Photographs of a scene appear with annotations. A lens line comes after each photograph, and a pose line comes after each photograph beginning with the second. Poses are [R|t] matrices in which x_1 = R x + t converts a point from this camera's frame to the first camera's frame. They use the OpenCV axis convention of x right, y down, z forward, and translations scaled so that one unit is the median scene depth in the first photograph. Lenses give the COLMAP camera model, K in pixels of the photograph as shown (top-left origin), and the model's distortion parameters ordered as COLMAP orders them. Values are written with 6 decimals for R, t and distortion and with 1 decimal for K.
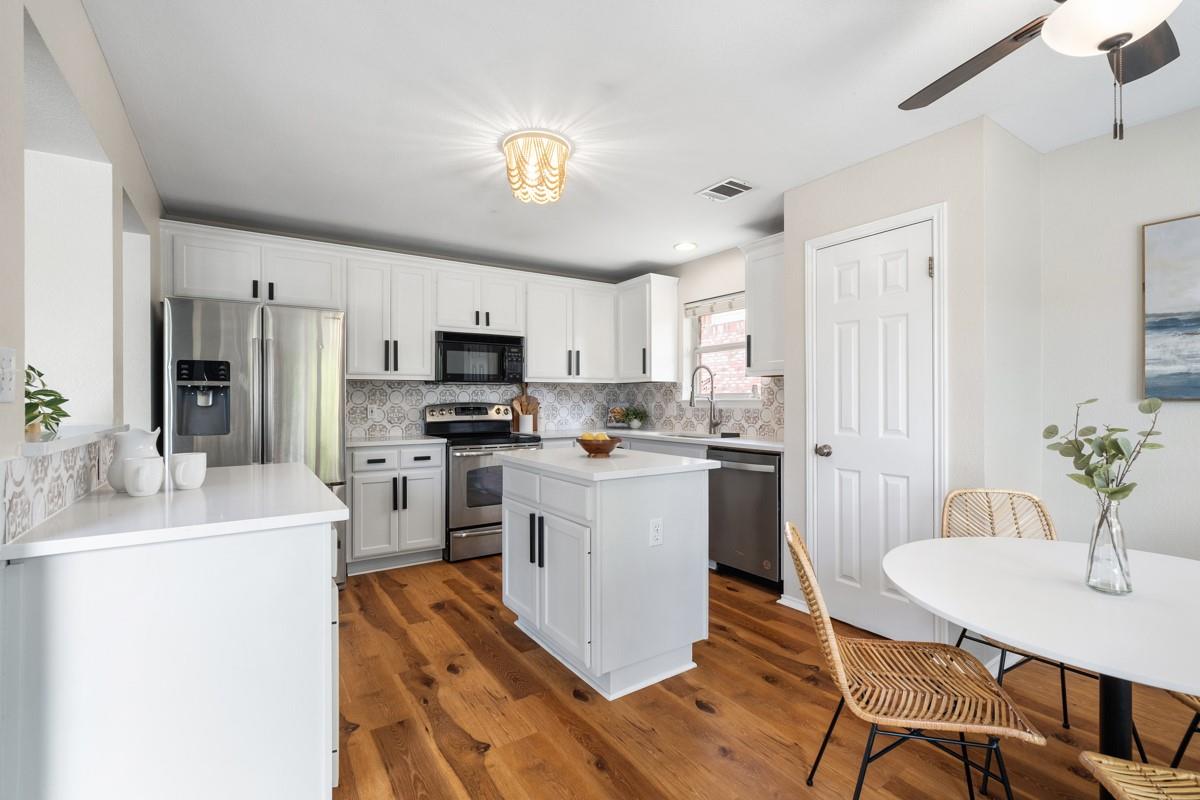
lens RADIAL K [[540.9, 0, 595.0], [0, 540.9, 397.1], [0, 0, 1]] dist [0.001733, 0.000064]
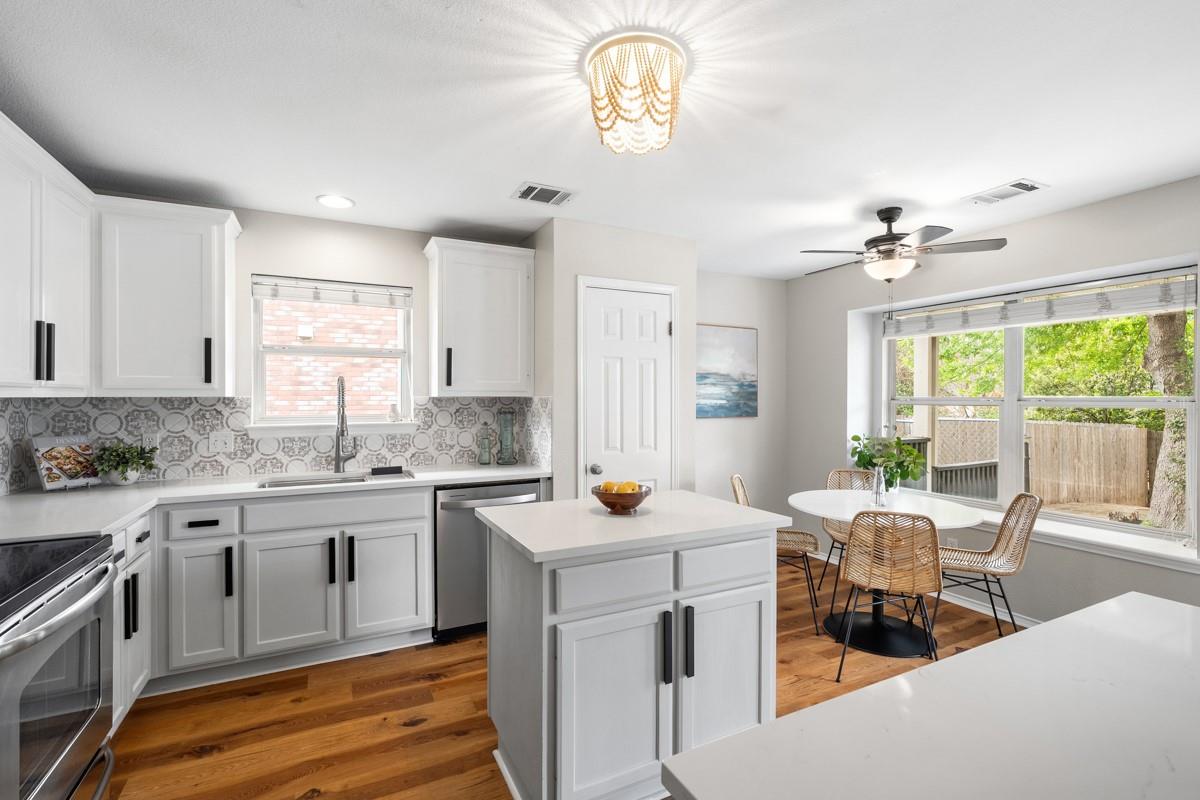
lens RADIAL K [[545.9, 0, 600.0], [0, 545.9, 400.0], [0, 0, 1]] dist [-0.001755, -0.000315]
pose [[0.113649, -0.000407, 0.993521, -0.508395], [-0.004658, 0.999989, 0.000943, -0.033108], [-0.993510, -0.004735, 0.113645, 0.629292]]
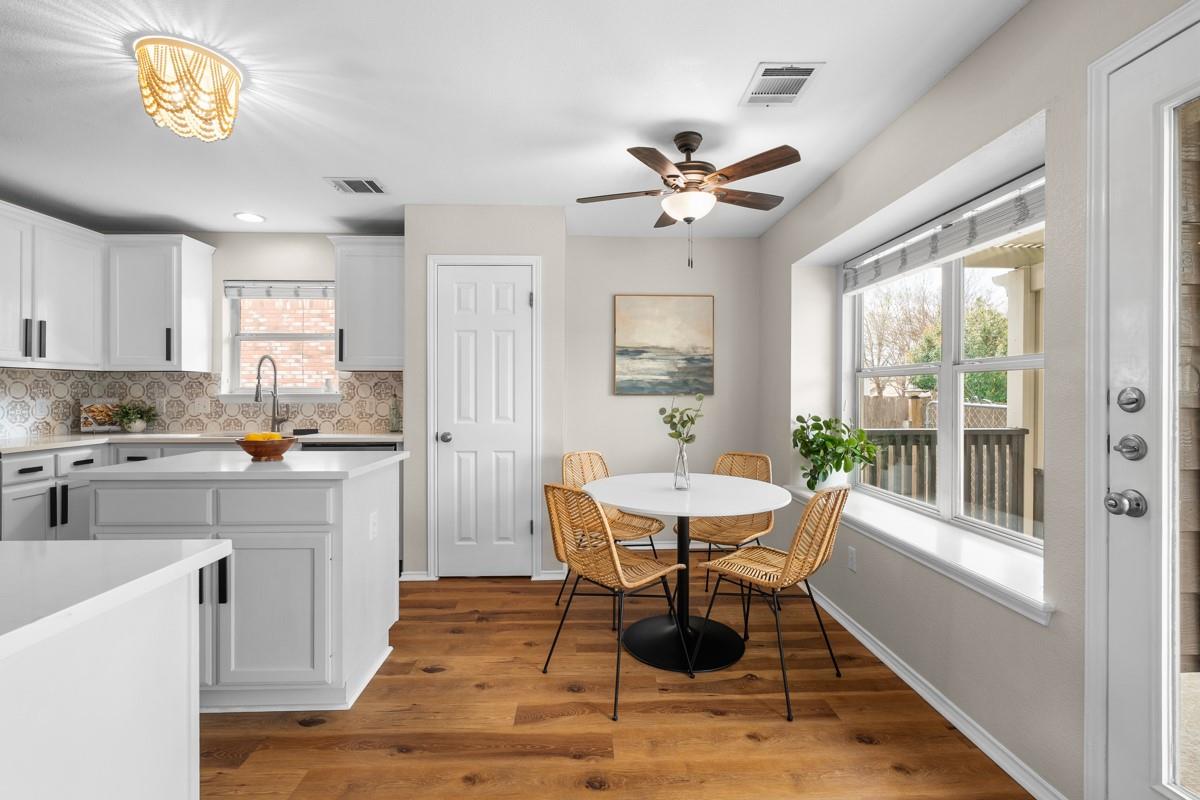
lens RADIAL K [[544.1, 0, 603.2], [0, 544.1, 394.6], [0, 0, 1]] dist [-0.002135, -0.000358]
pose [[0.521973, 0.000785, 0.852962, -0.298233], [-0.005578, 0.999981, 0.002493, 0.000650], [-0.852944, -0.006059, 0.521968, 0.064270]]
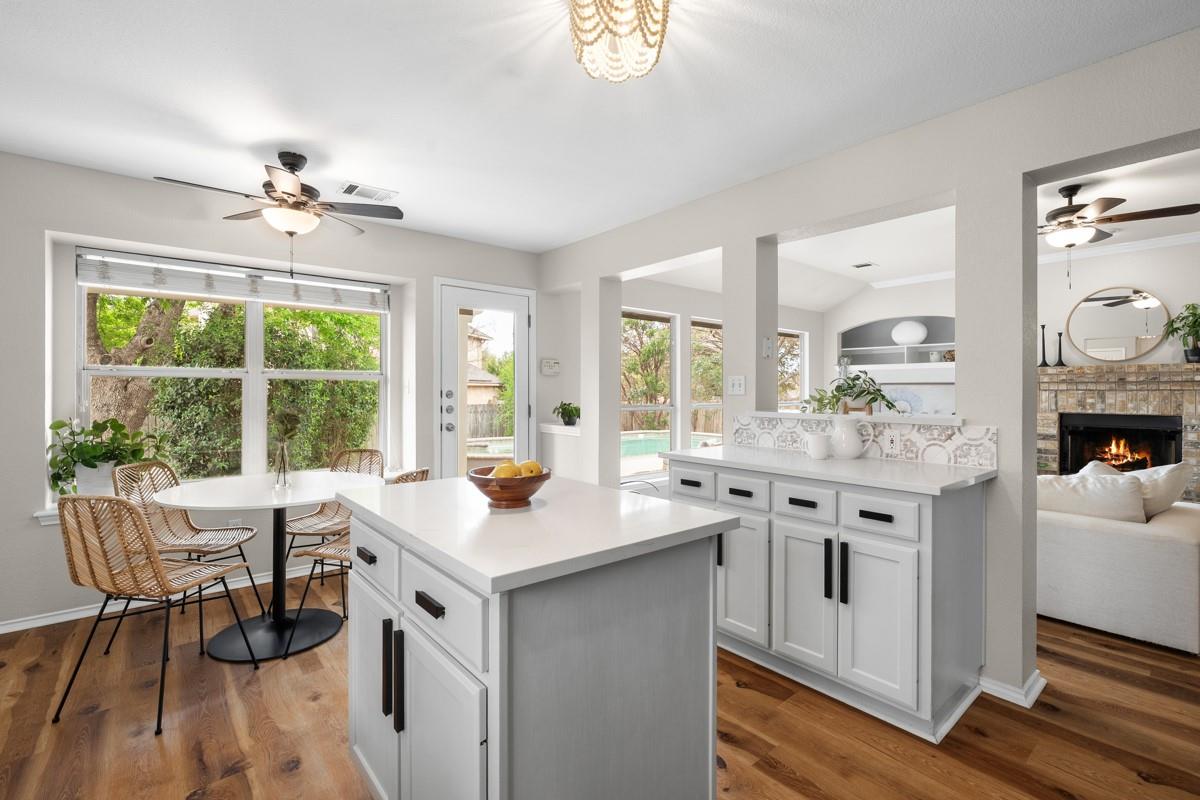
lens RADIAL K [[535.7, 0, 605.9], [0, 535.7, 390.3], [0, 0, 1]] dist [-0.000308, 0.000251]
pose [[-0.993027, 0.000653, -0.117887, -0.015619], [0.000564, 1.000000, 0.000790, -0.004619], [0.117888, 0.000718, -0.993027, 1.033624]]
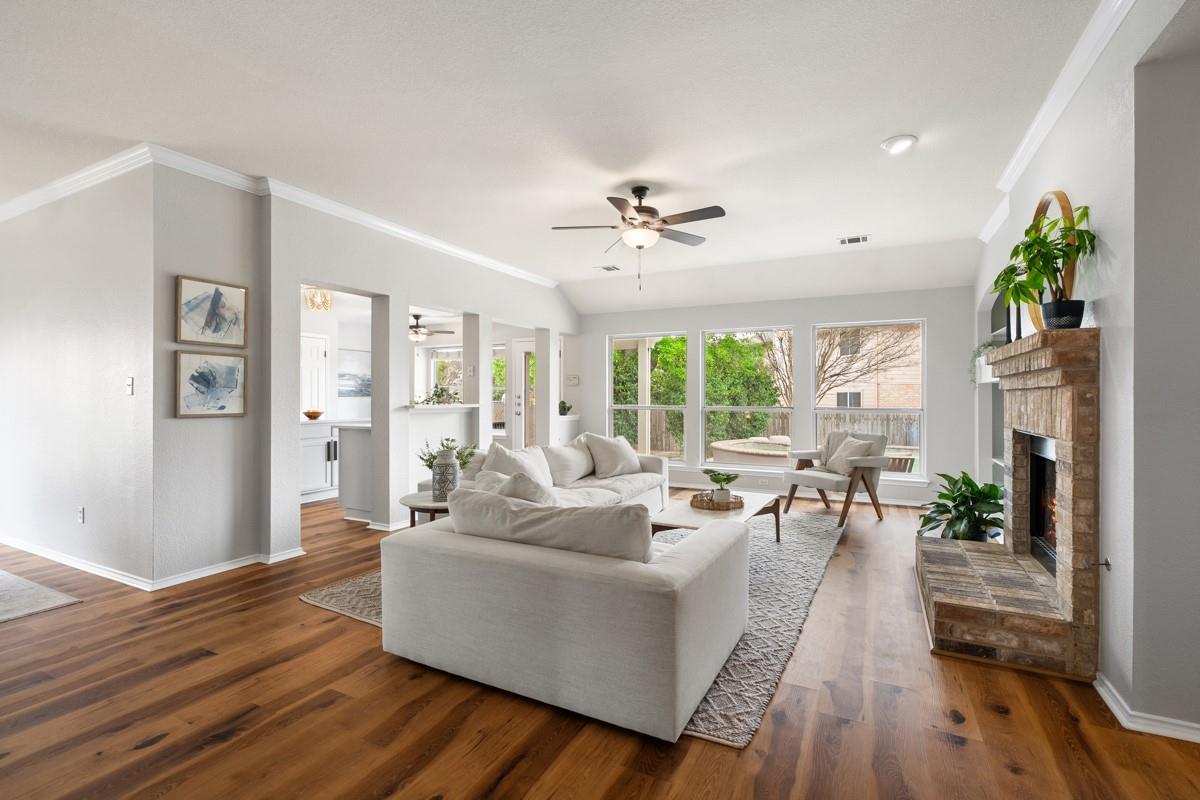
lens RADIAL K [[537.2, 0, 600.0], [0, 537.2, 400.0], [0, 0, 1]] dist [0.018683, 0.000165]
pose [[-0.488425, -0.003361, 0.872600, -1.811588], [-0.003173, 0.999993, 0.002075, 0.010903], [-0.872600, -0.001755, -0.488432, 0.703535]]
